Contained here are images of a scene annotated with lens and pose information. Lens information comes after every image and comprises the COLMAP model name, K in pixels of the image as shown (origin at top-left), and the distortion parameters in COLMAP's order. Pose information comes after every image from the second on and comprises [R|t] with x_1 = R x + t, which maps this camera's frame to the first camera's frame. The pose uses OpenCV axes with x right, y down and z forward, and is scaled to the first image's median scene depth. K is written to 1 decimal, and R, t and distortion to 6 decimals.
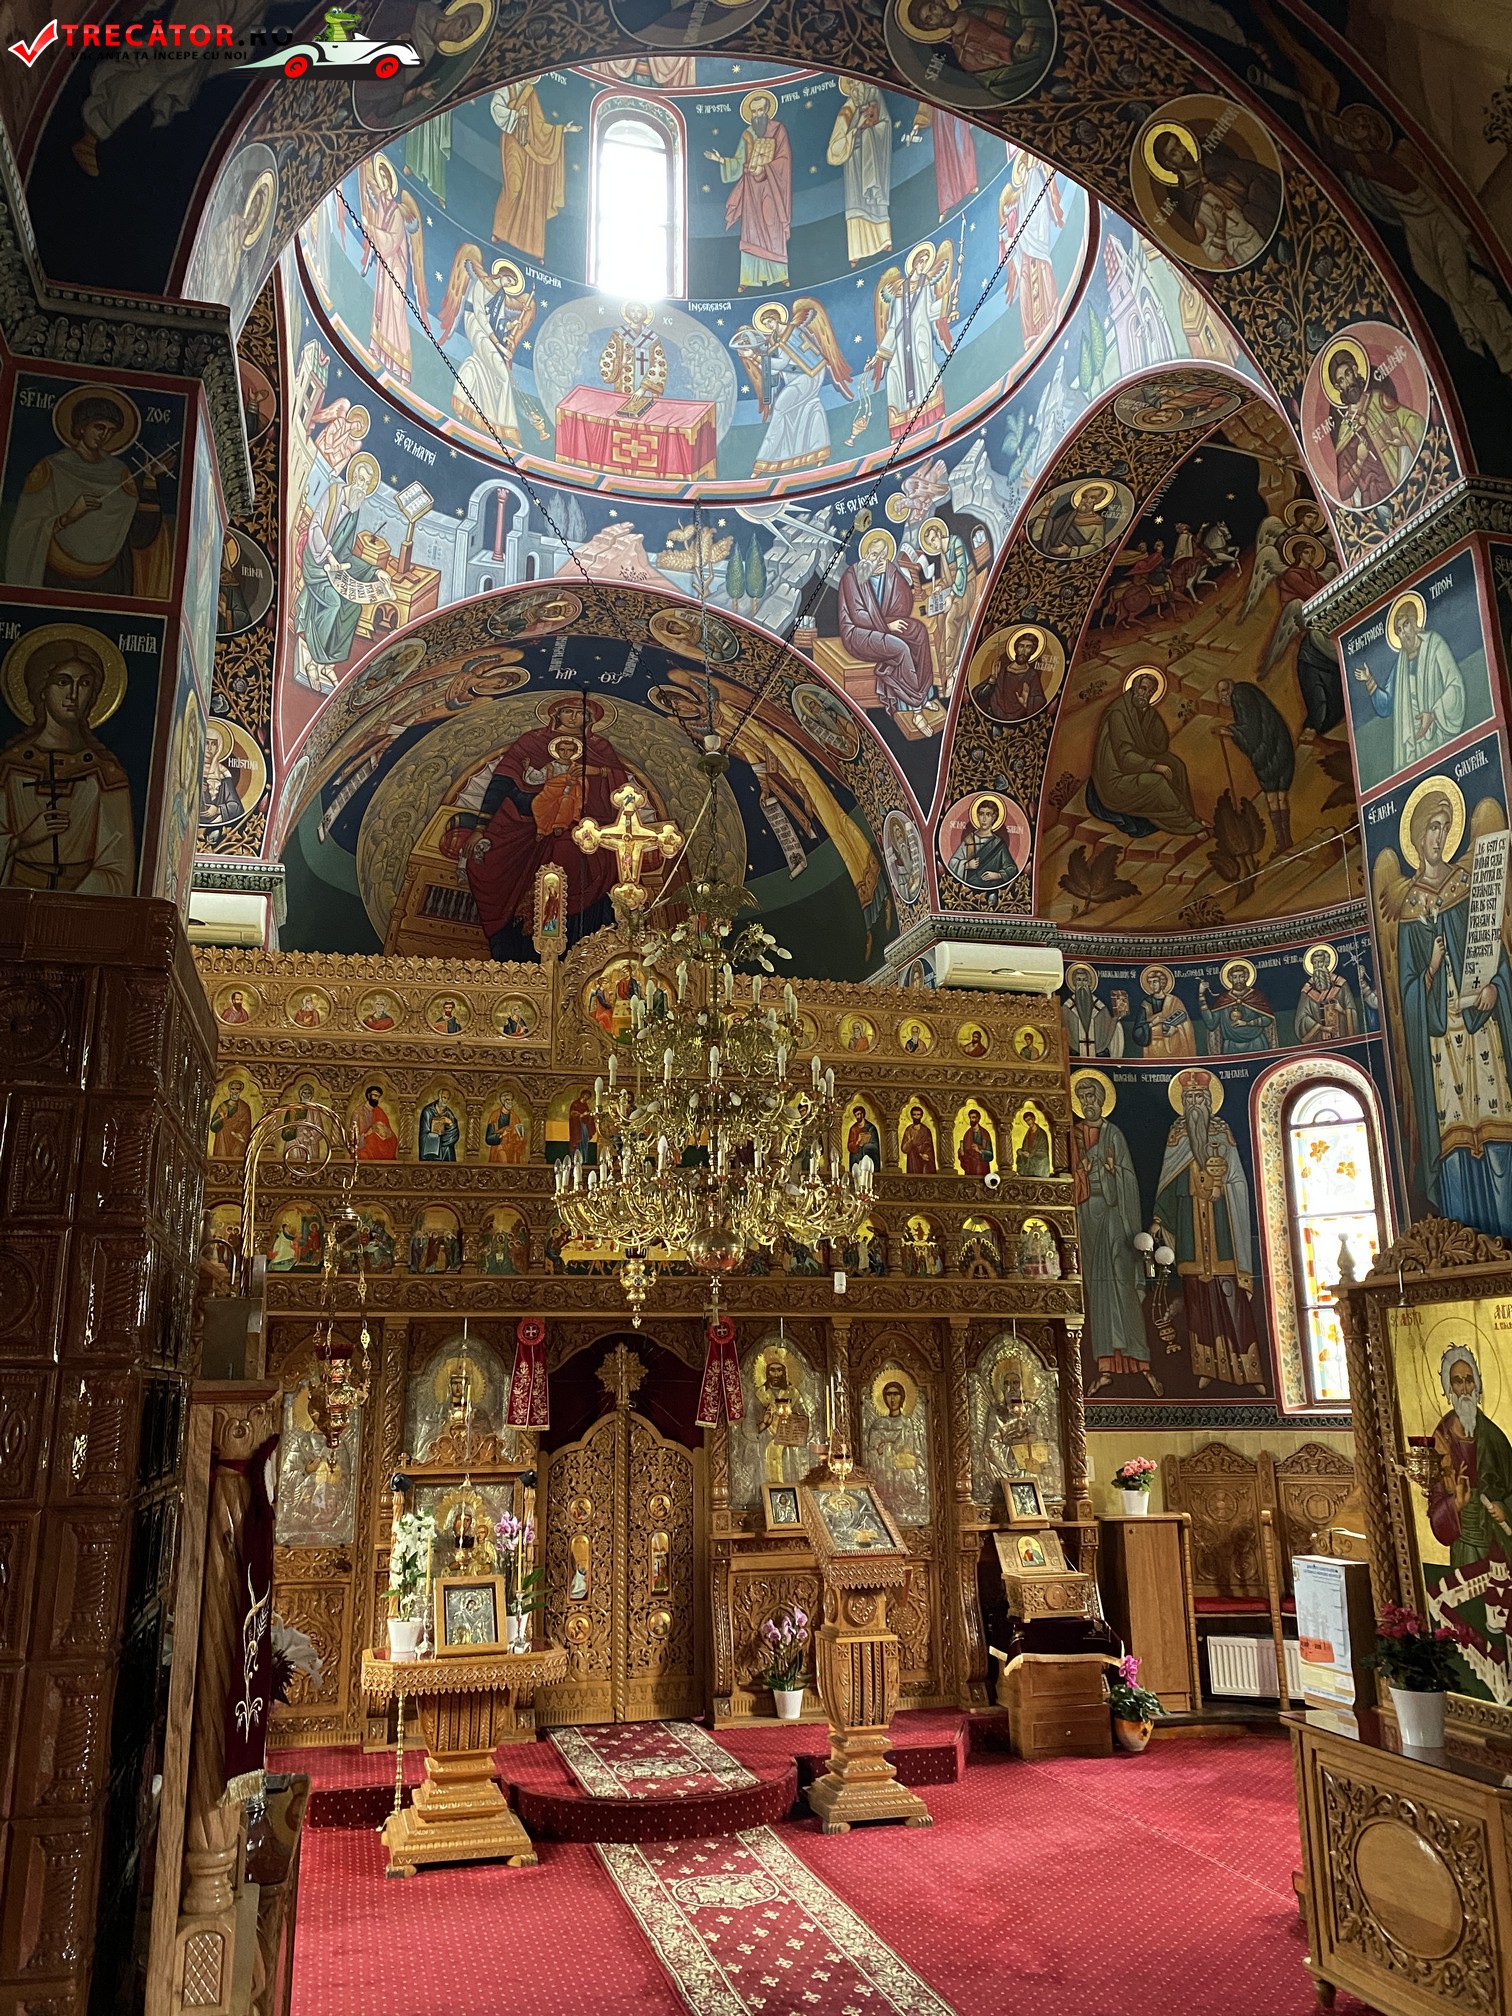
lens RADIAL K [[1515.1, 0, 746.6], [0, 1515.1, 995.1], [0, 0, 1]] dist [0.015802, 0.001916]
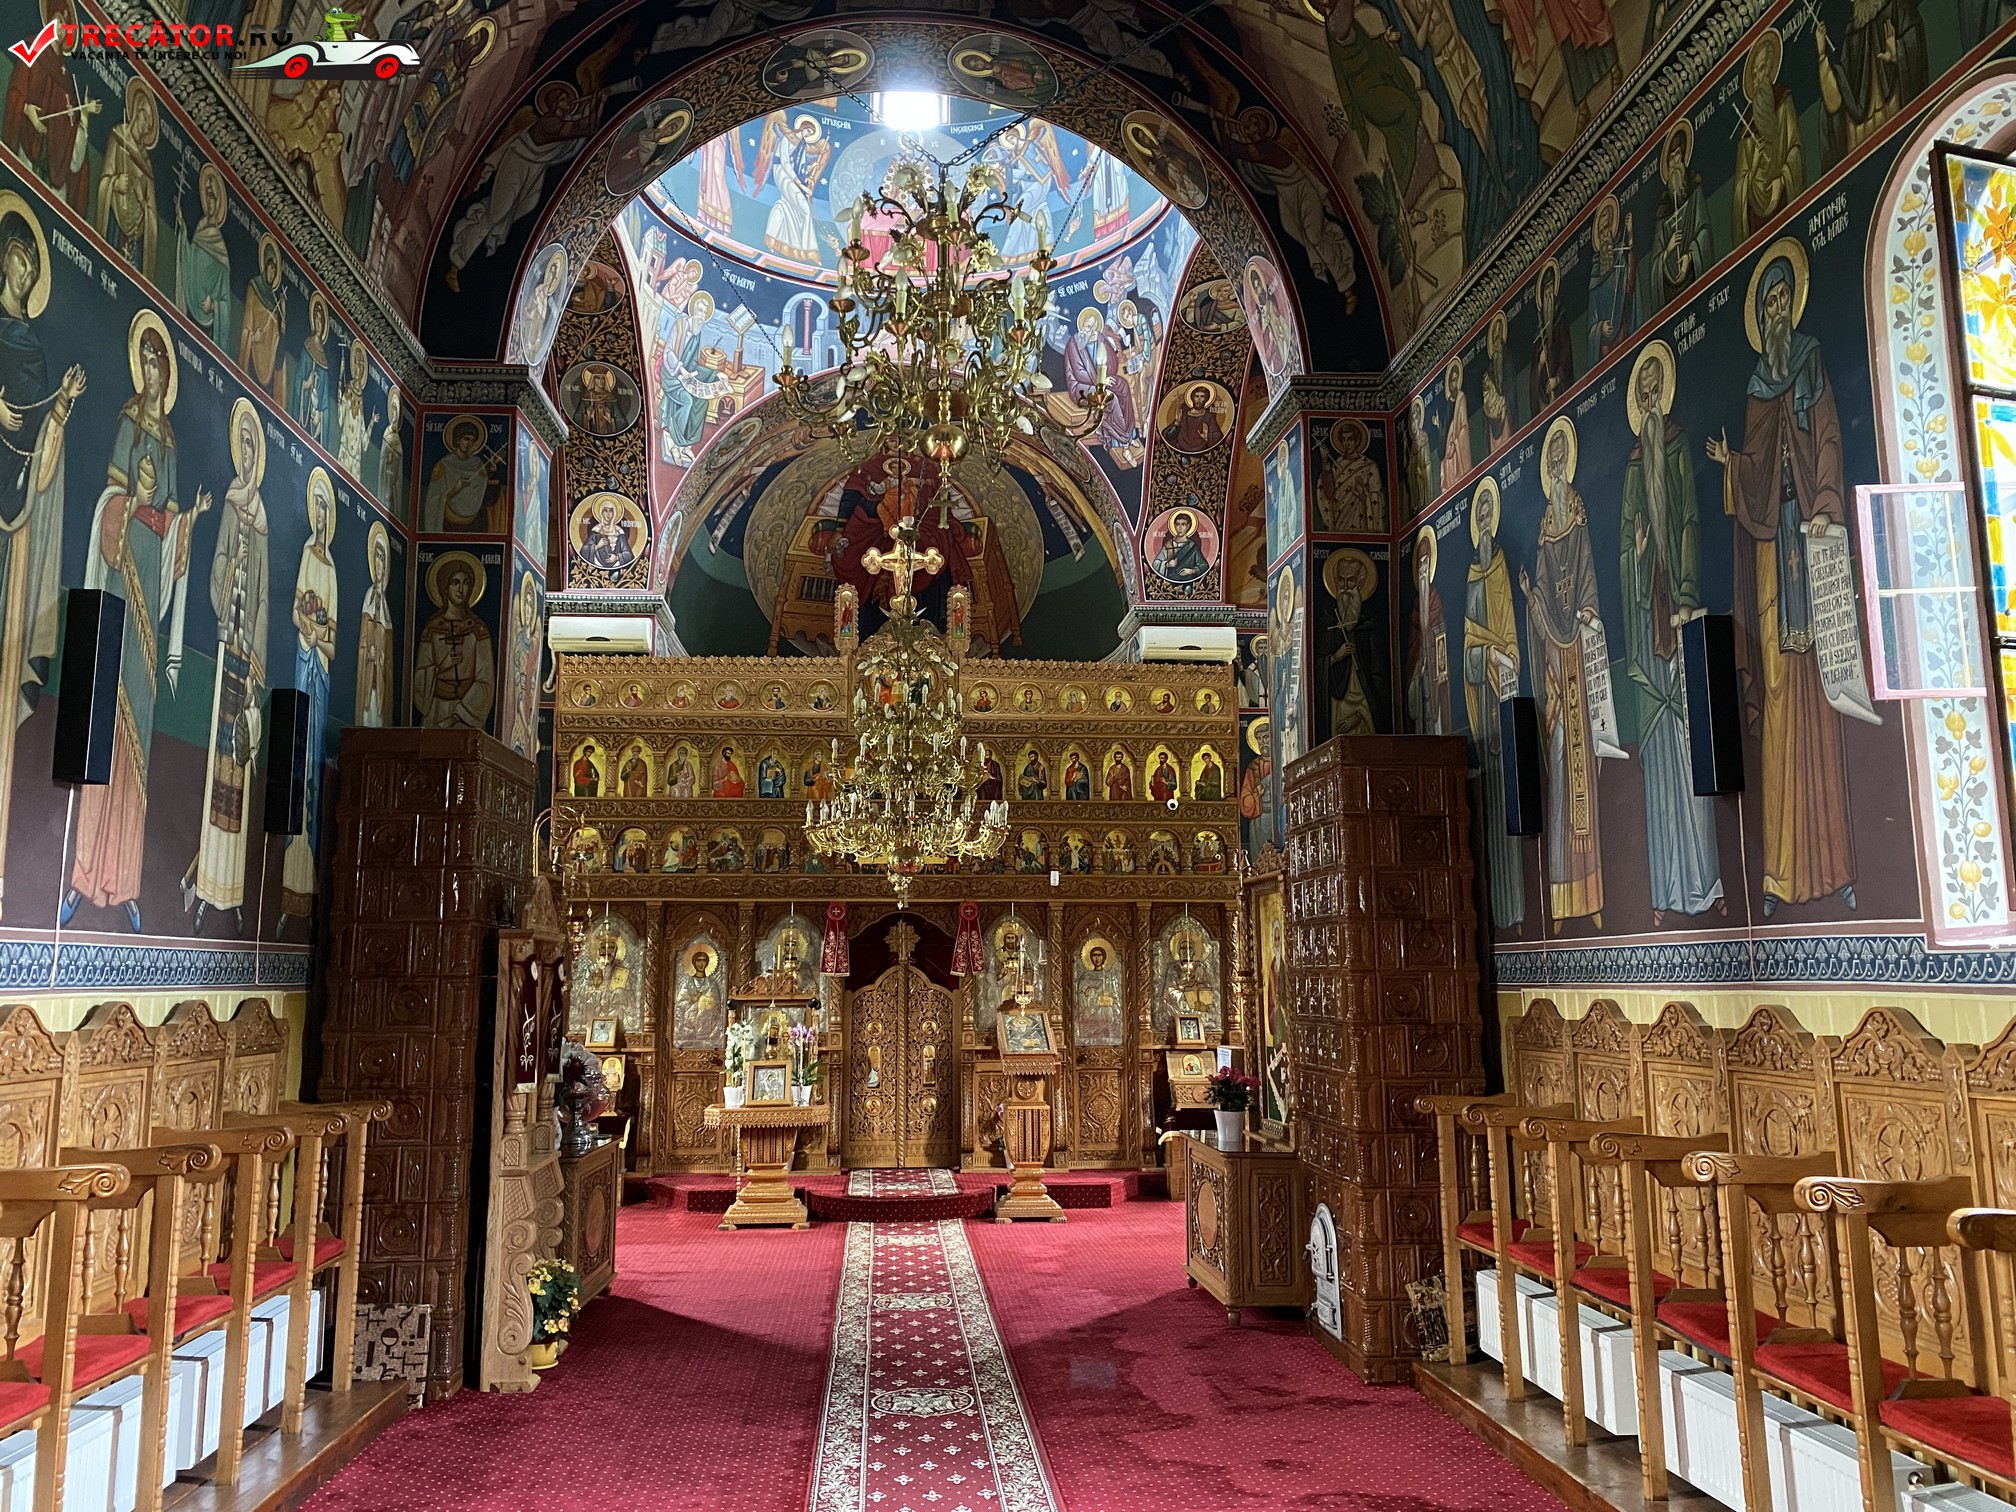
lens RADIAL K [[1515.1, 0, 1015.7], [0, 1515.1, 764.3], [0, 0, 1]] dist [0.015802, 0.001916]
pose [[0.985347, -0.015917, -0.169816, 0.270342], [0.036055, 0.992574, 0.116173, -0.081408], [0.166706, -0.120593, 0.978604, -0.375806]]
